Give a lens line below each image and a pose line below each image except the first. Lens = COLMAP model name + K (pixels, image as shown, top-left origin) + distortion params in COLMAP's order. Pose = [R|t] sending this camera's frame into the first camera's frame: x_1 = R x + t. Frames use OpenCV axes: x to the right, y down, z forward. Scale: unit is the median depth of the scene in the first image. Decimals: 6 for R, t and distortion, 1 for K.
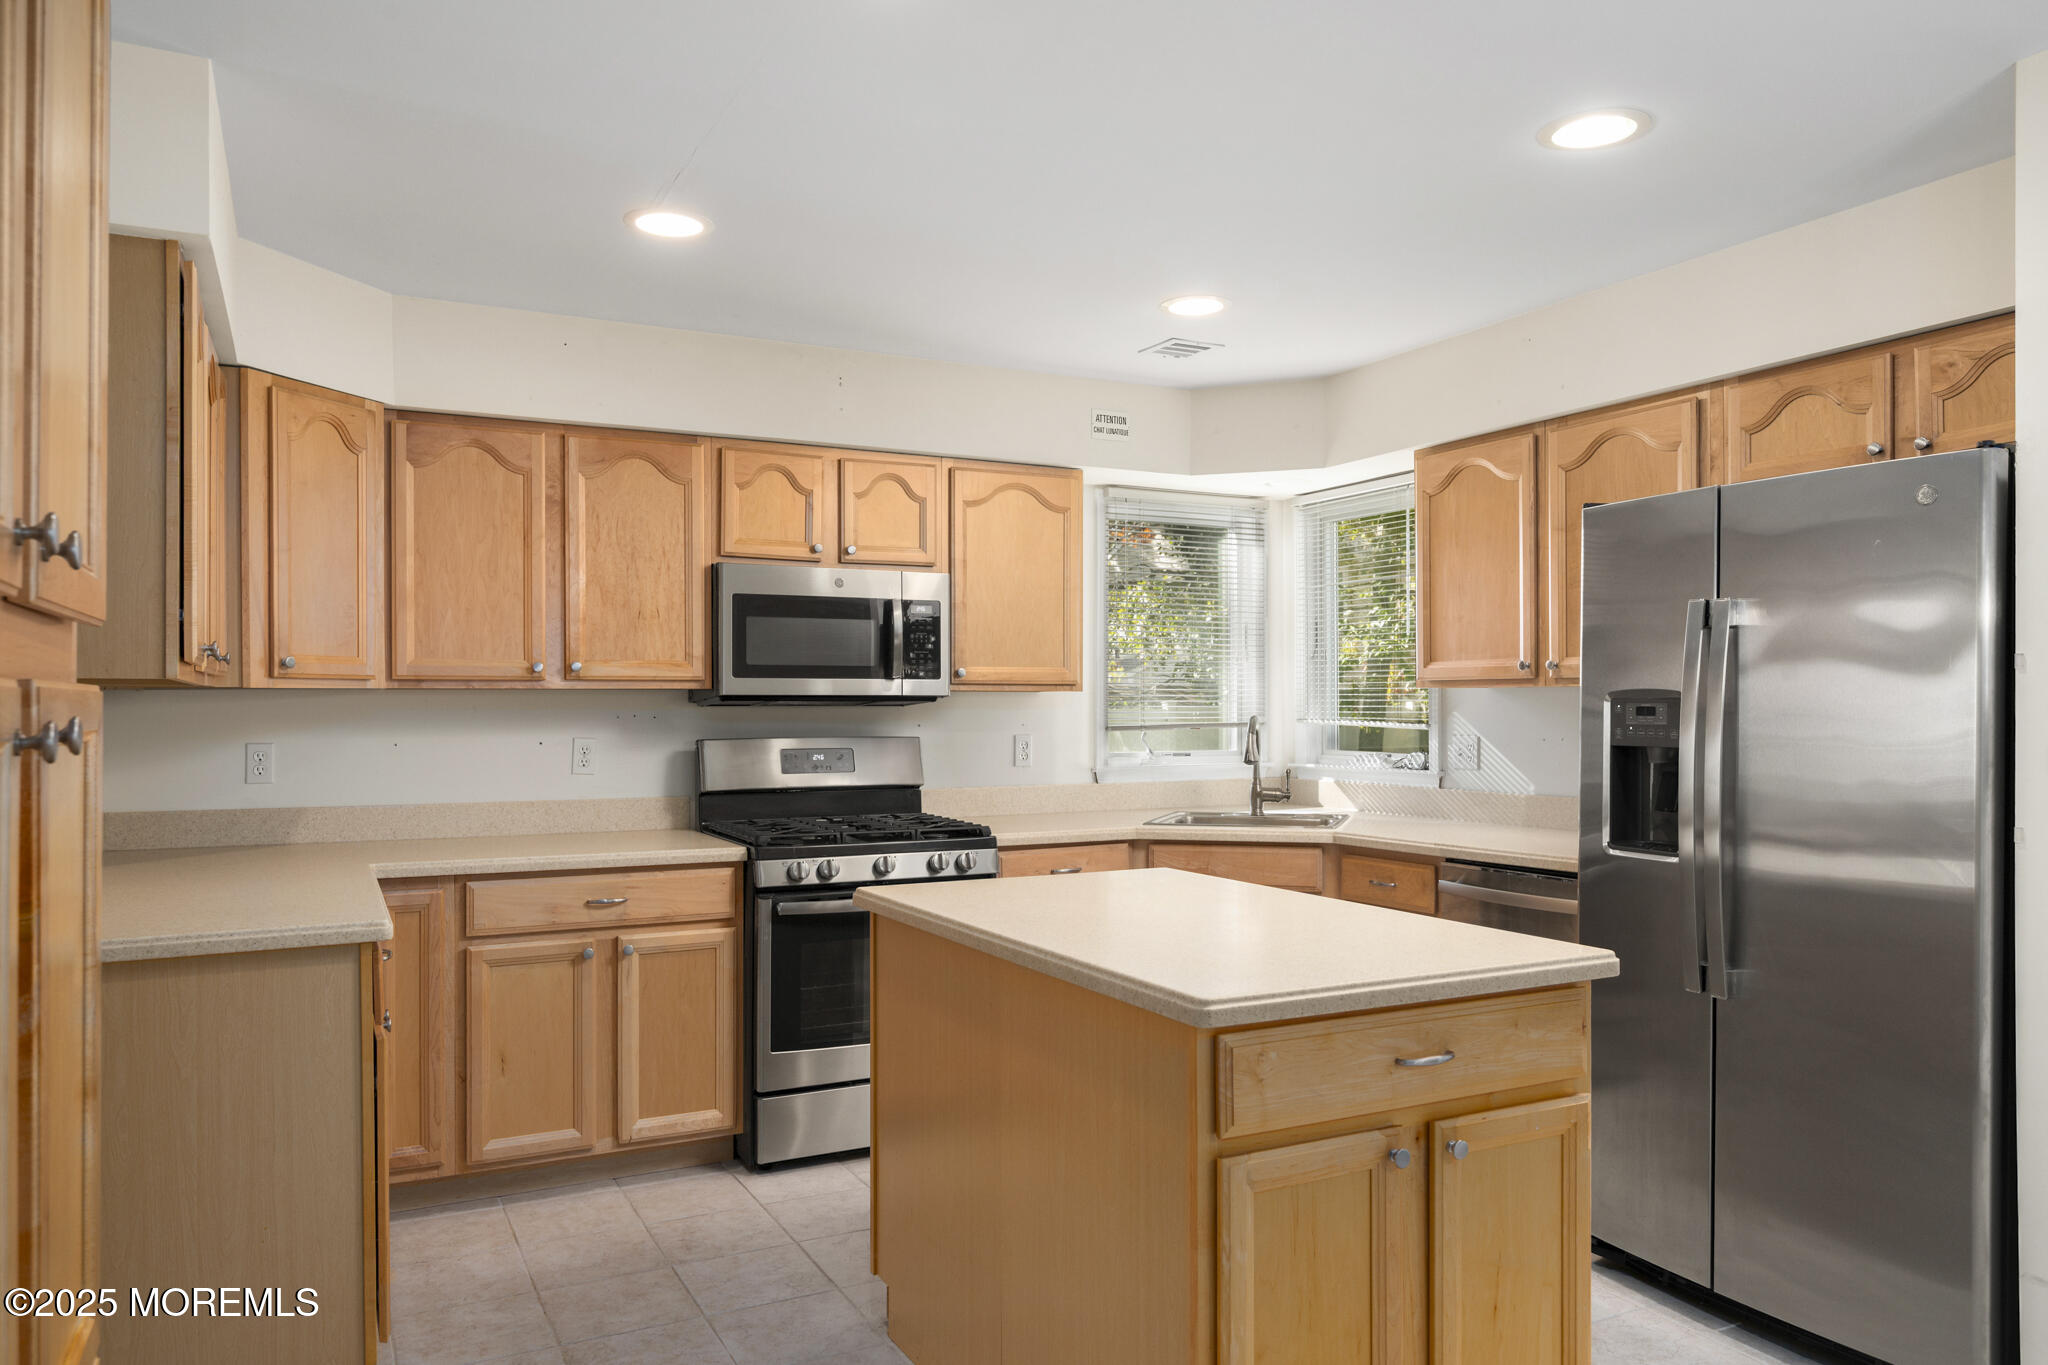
lens RADIAL K [[1391.9, 0, 1023.2], [0, 1391.9, 701.3], [0, 0, 1]] dist [-0.009700, -0.000460]
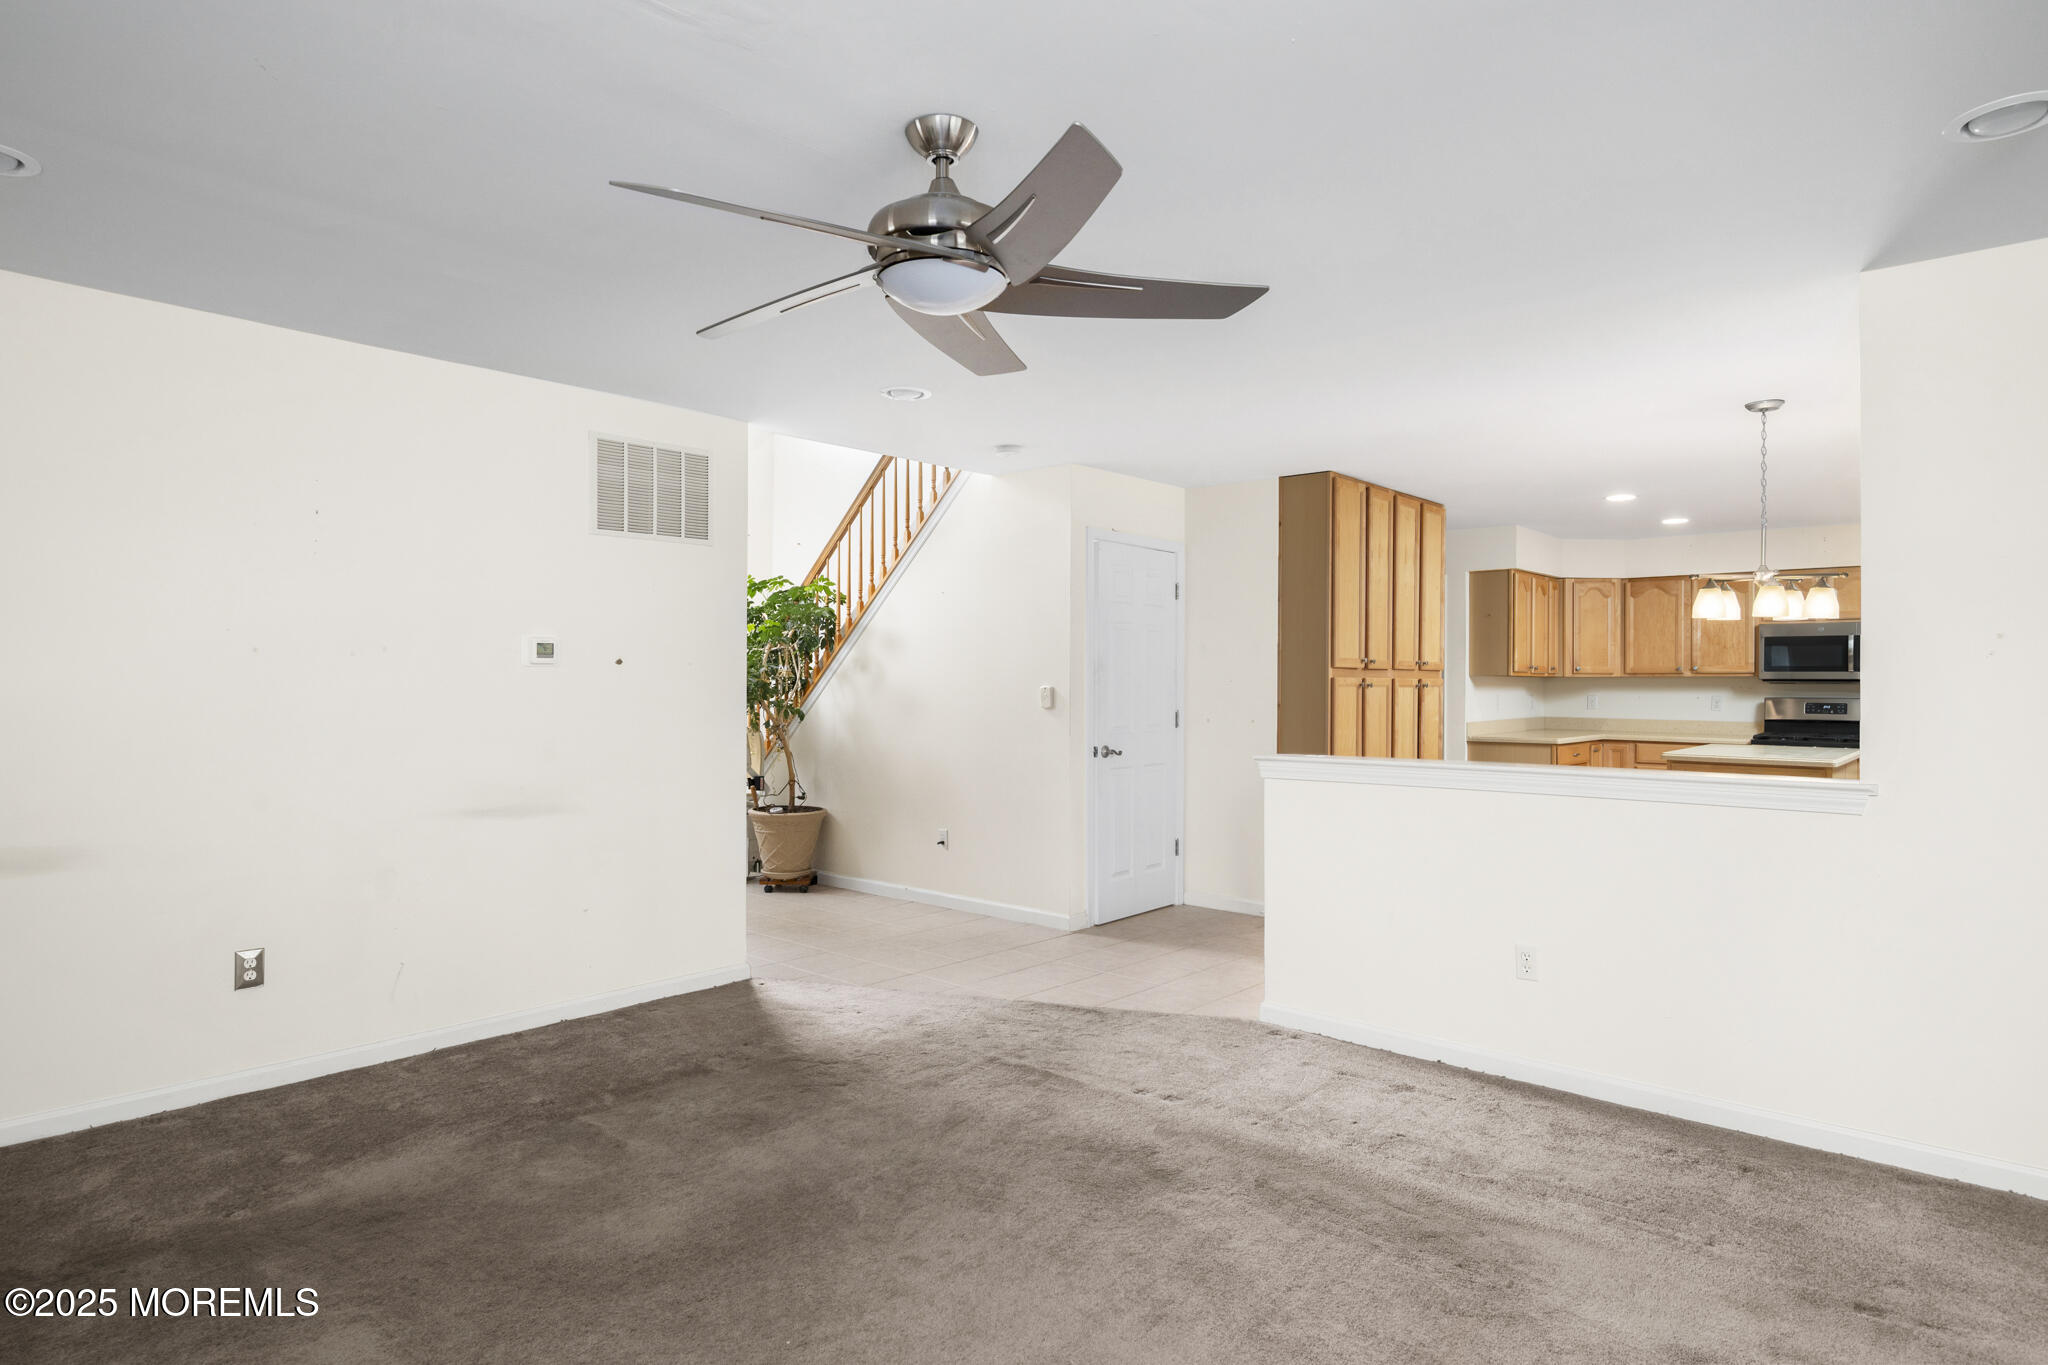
lens RADIAL K [[1177.0, 0, 1014.8], [0, 1177.0, 681.5], [0, 0, 1]] dist [0.000266, 0.000503]
pose [[0.369433, 0.003236, -0.929252, 1.279479], [-0.001941, 0.999994, 0.002711, -0.003217], [0.929255, 0.000802, 0.369438, -1.018889]]
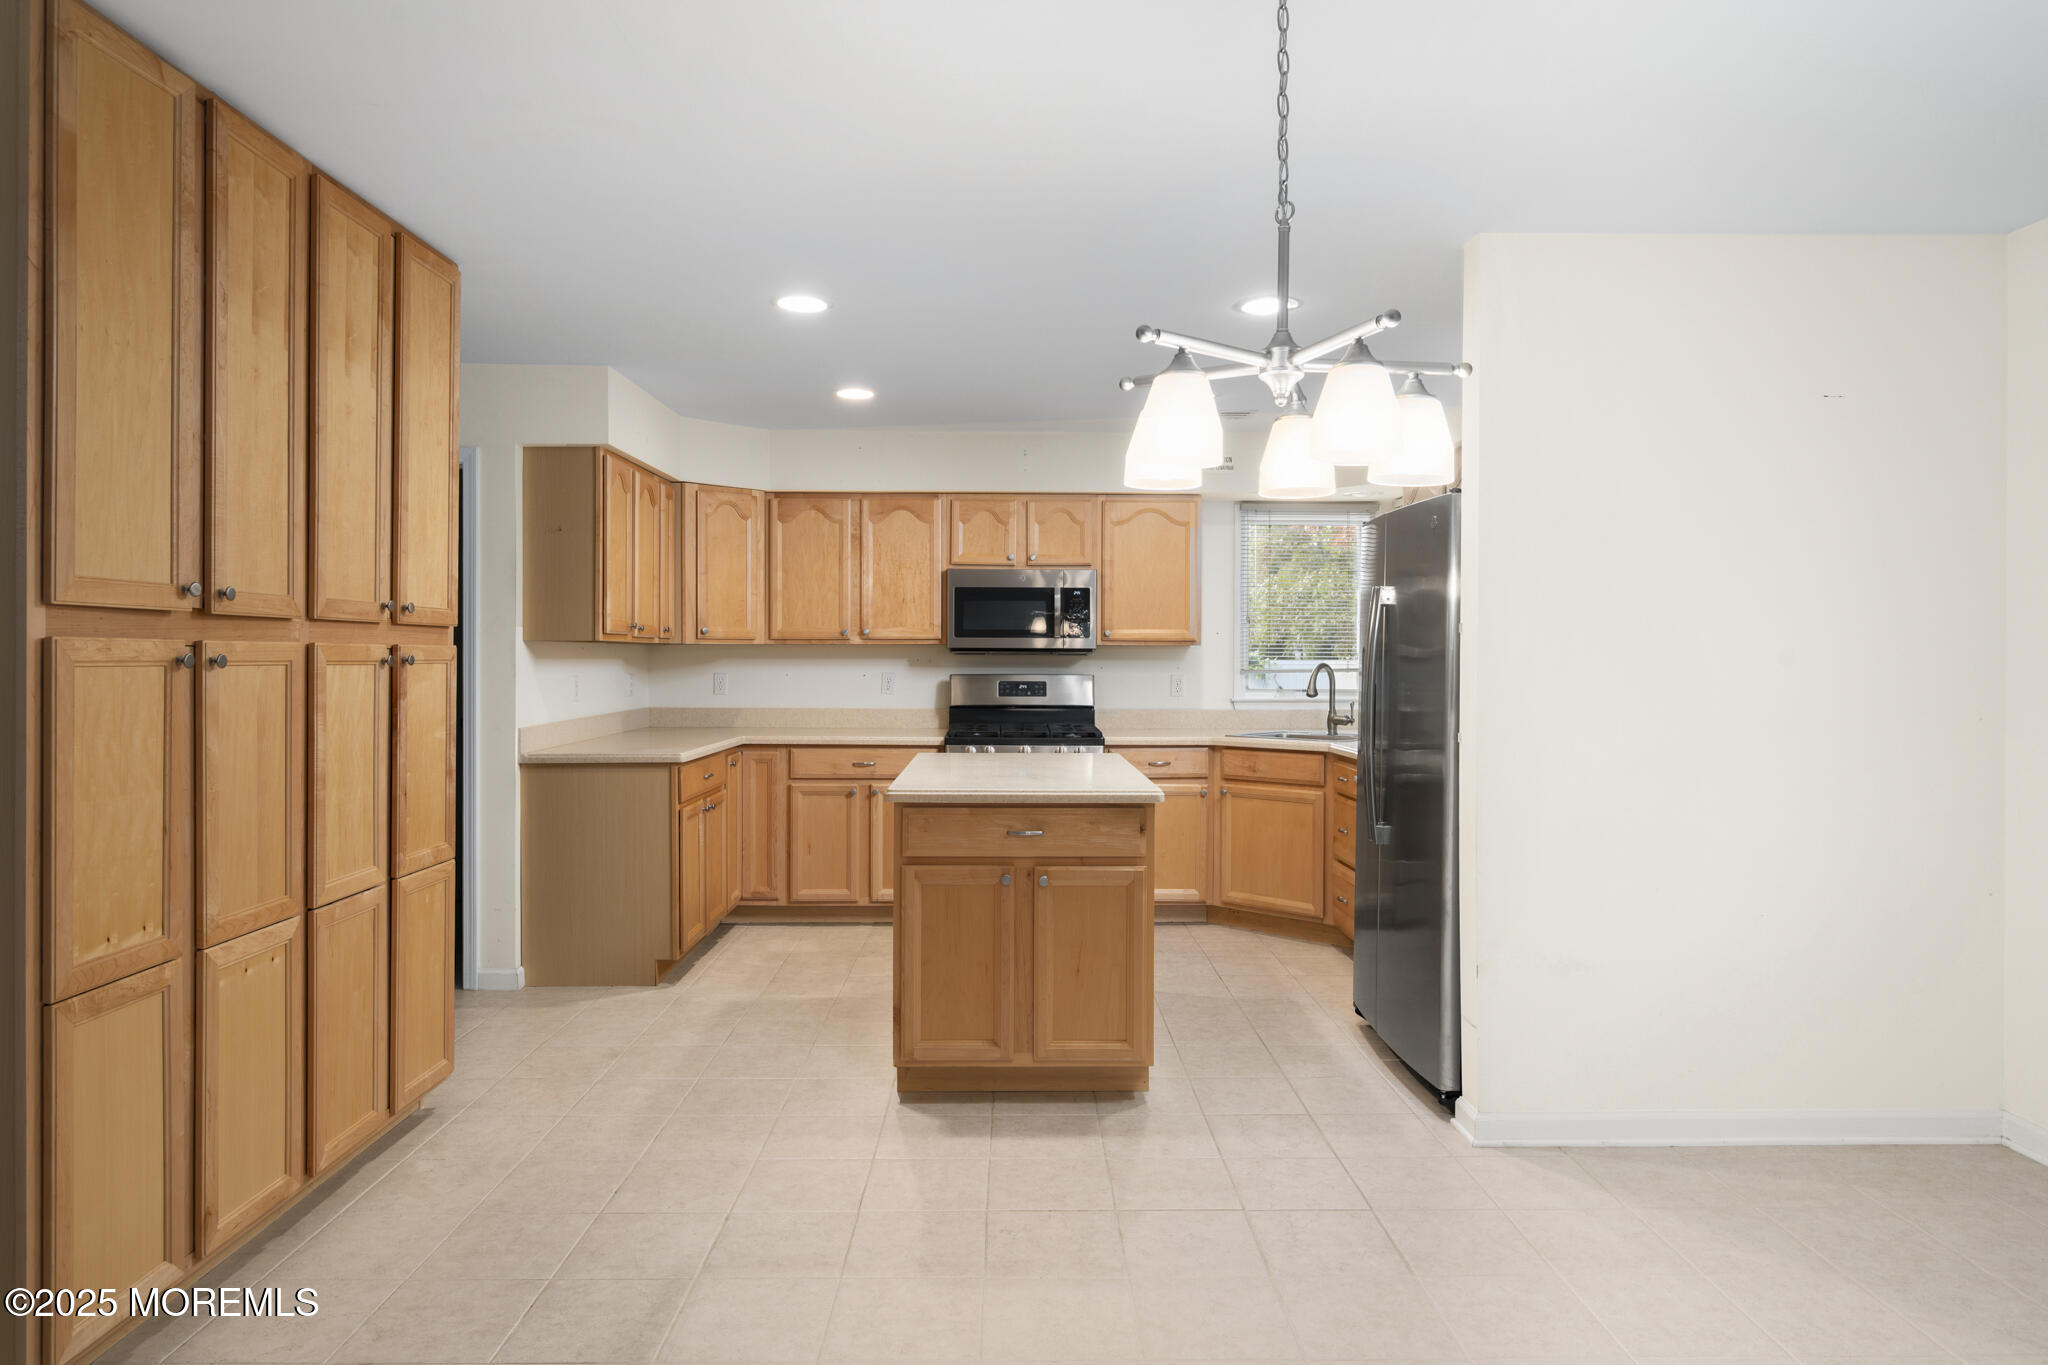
lens RADIAL K [[1177.0, 0, 1007.3], [0, 1177.0, 660.6], [0, 0, 1]] dist [0.000266, 0.000503]
pose [[0.898265, 0.006847, -0.439400, 0.496670], [-0.003765, 0.999962, 0.007886, -0.000636], [0.439437, -0.005429, 0.898257, -0.257056]]
